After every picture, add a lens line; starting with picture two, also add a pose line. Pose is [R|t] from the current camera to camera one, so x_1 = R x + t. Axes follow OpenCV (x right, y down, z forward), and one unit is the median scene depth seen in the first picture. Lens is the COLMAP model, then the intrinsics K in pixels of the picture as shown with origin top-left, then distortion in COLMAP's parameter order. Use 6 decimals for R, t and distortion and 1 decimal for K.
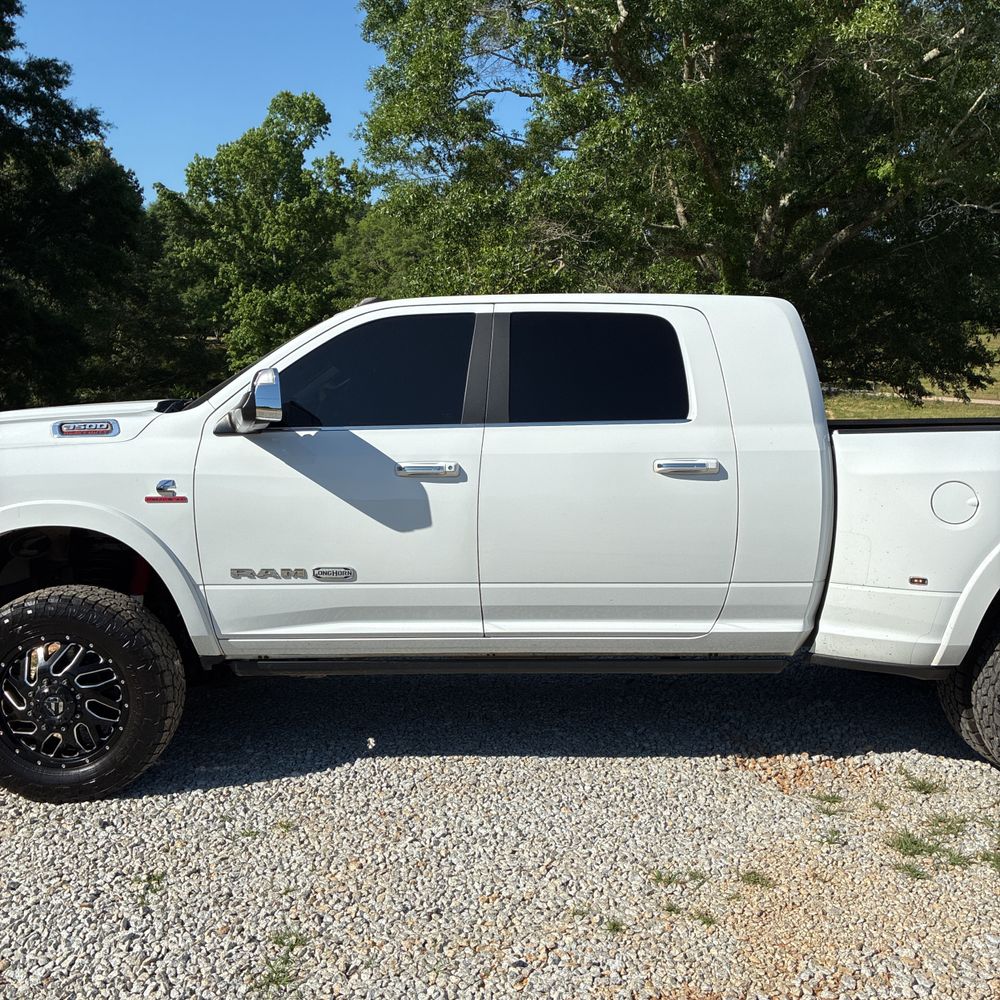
lens RADIAL K [[1011.0, 0, 491.2], [0, 1011.0, 502.1], [0, 0, 1]] dist [0.019832, 0.000000]
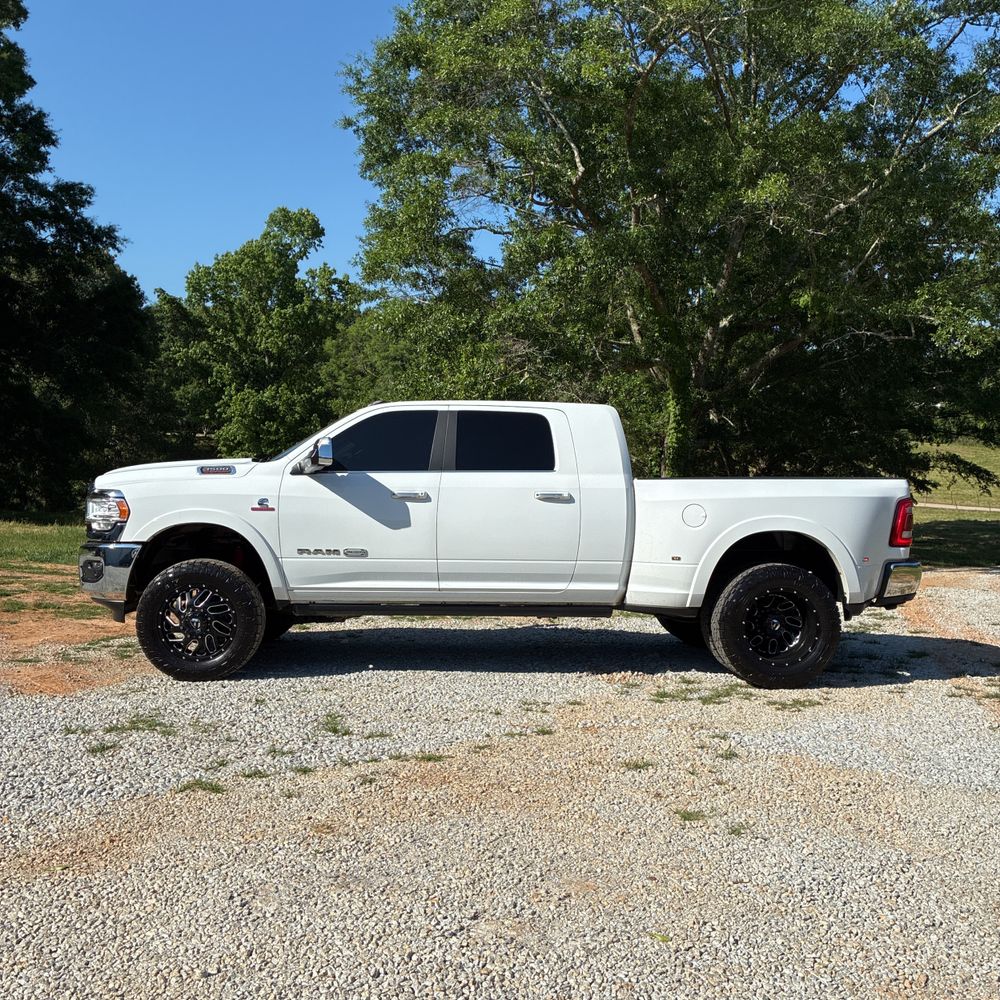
lens RADIAL K [[1011.0, 0, 499.7], [0, 1011.0, 499.2], [0, 0, 1]] dist [0.019832, 0.000000]
pose [[0.999558, 0.014952, 0.025690, 0.009997], [-0.012255, 0.994701, -0.102082, 0.029739], [-0.027080, 0.101722, 0.994444, -0.150533]]
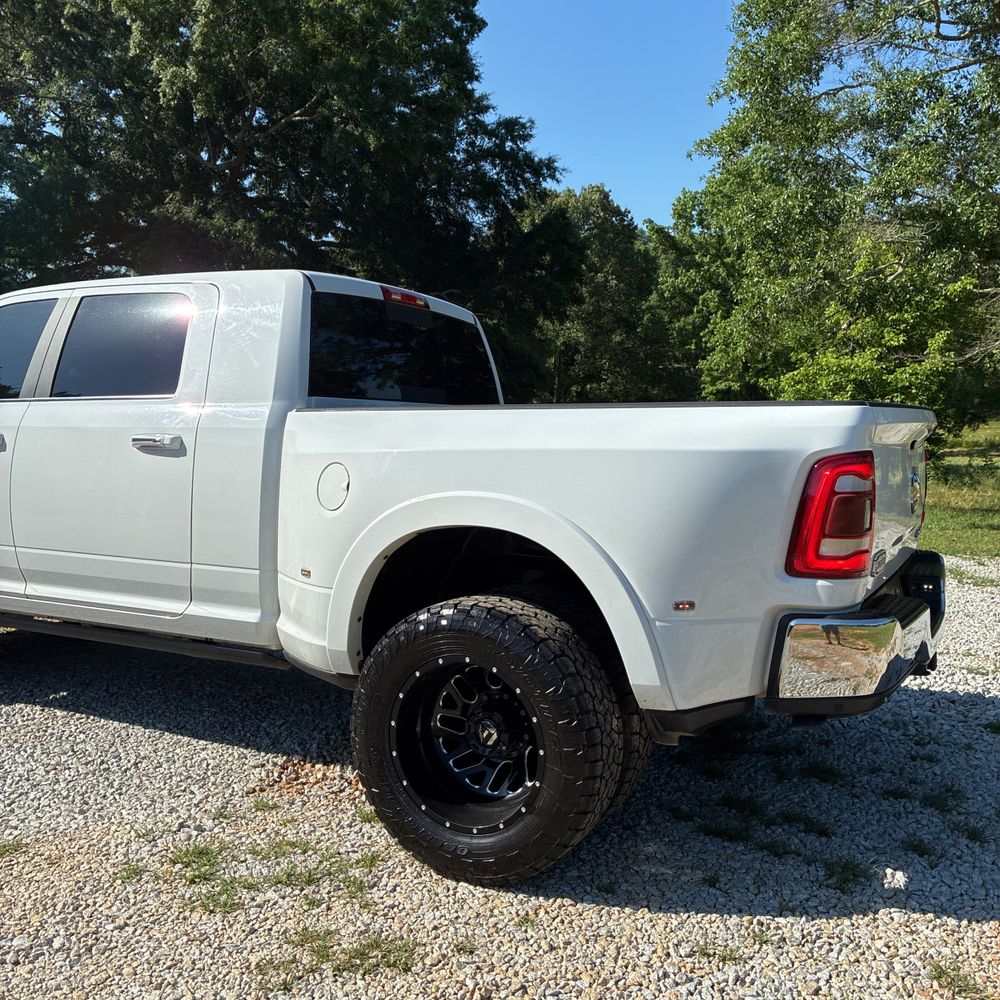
lens RADIAL K [[1011.0, 0, 511.6], [0, 1011.0, 495.1], [0, 0, 1]] dist [0.019832, 0.000000]
pose [[0.886650, 0.044046, -0.460339, 0.182335], [-0.059595, 0.998036, -0.019292, 0.002849], [0.458585, 0.044539, 0.887533, 0.053222]]
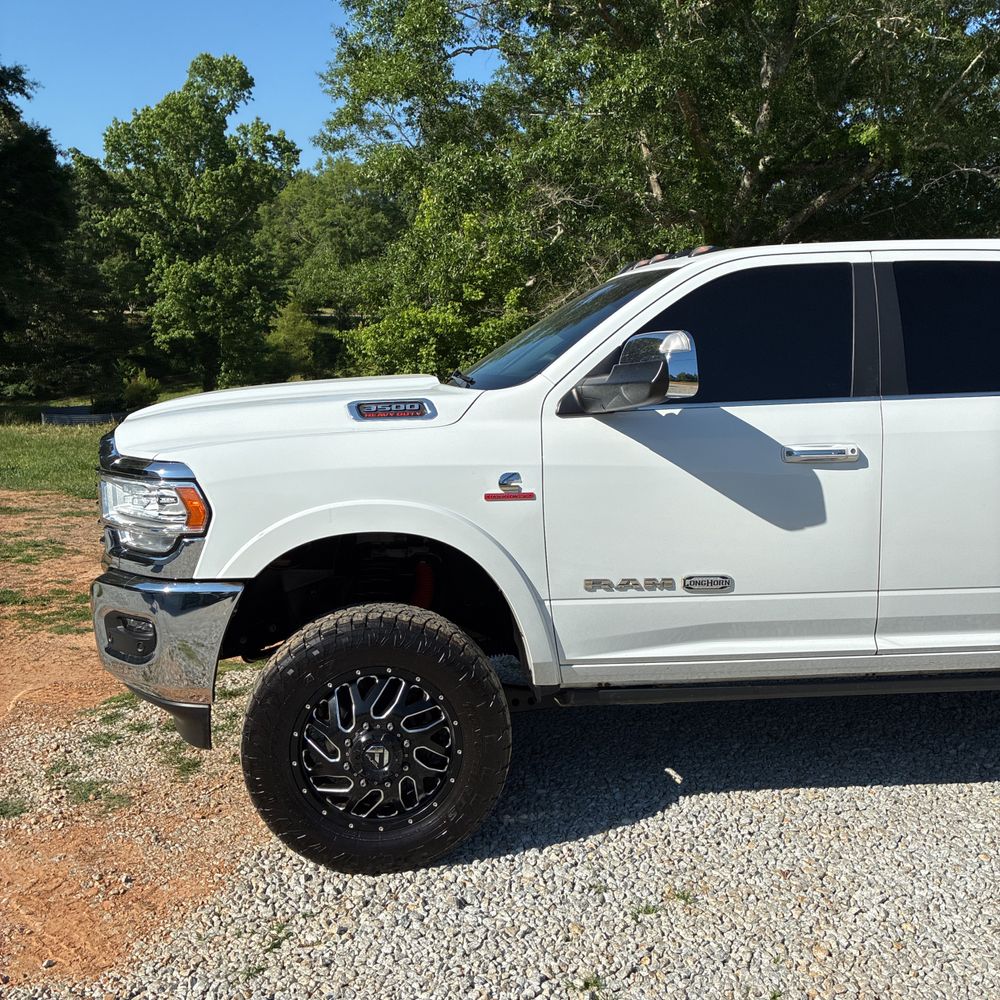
lens RADIAL K [[1011.0, 0, 483.9], [0, 1011.0, 500.8], [0, 0, 1]] dist [0.019832, 0.000000]
pose [[0.997196, -0.018827, 0.072422, -0.075020], [0.016996, 0.999522, 0.025819, -0.003802], [-0.072873, -0.024516, 0.997040, 0.037768]]
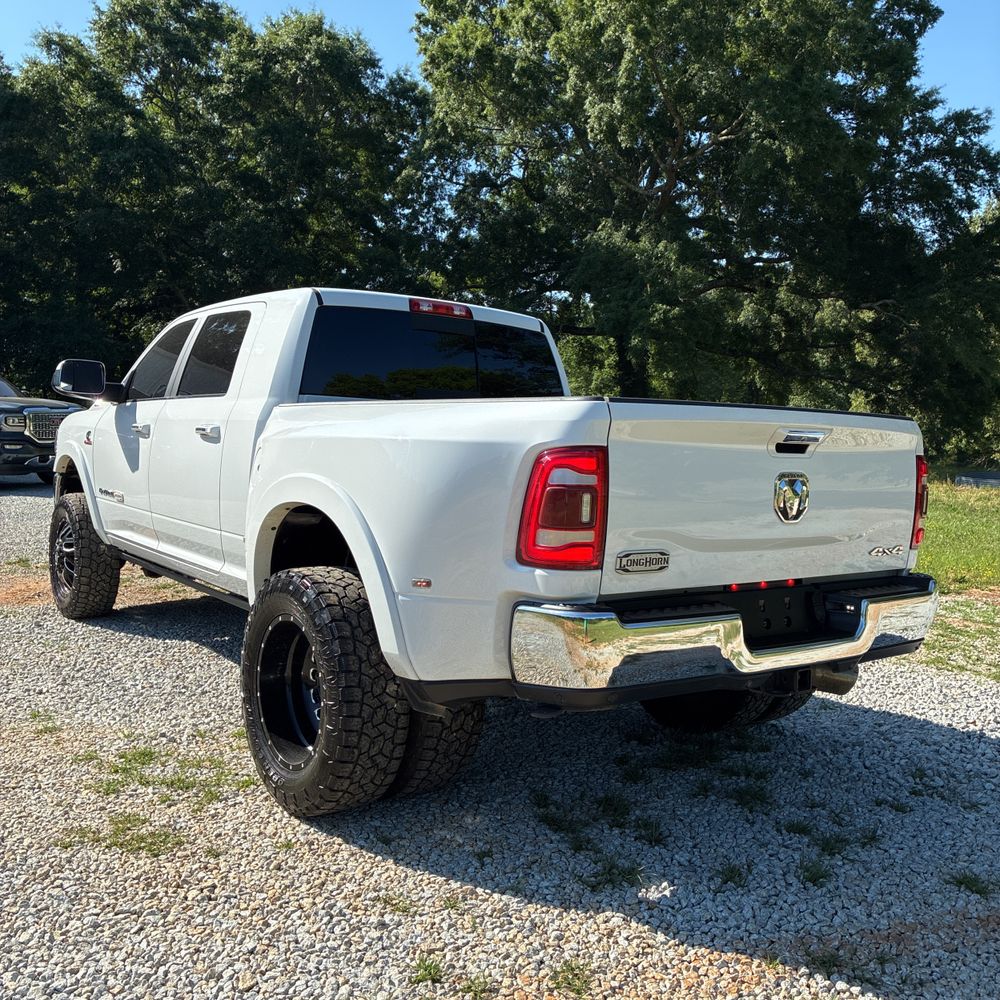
lens RADIAL K [[1011.0, 0, 505.8], [0, 1011.0, 493.1], [0, 0, 1]] dist [0.019832, 0.000000]
pose [[0.593245, 0.072172, -0.801780, 0.264950], [-0.117099, 0.993116, 0.002752, -0.001144], [0.796459, 0.092255, 0.597613, 0.105891]]
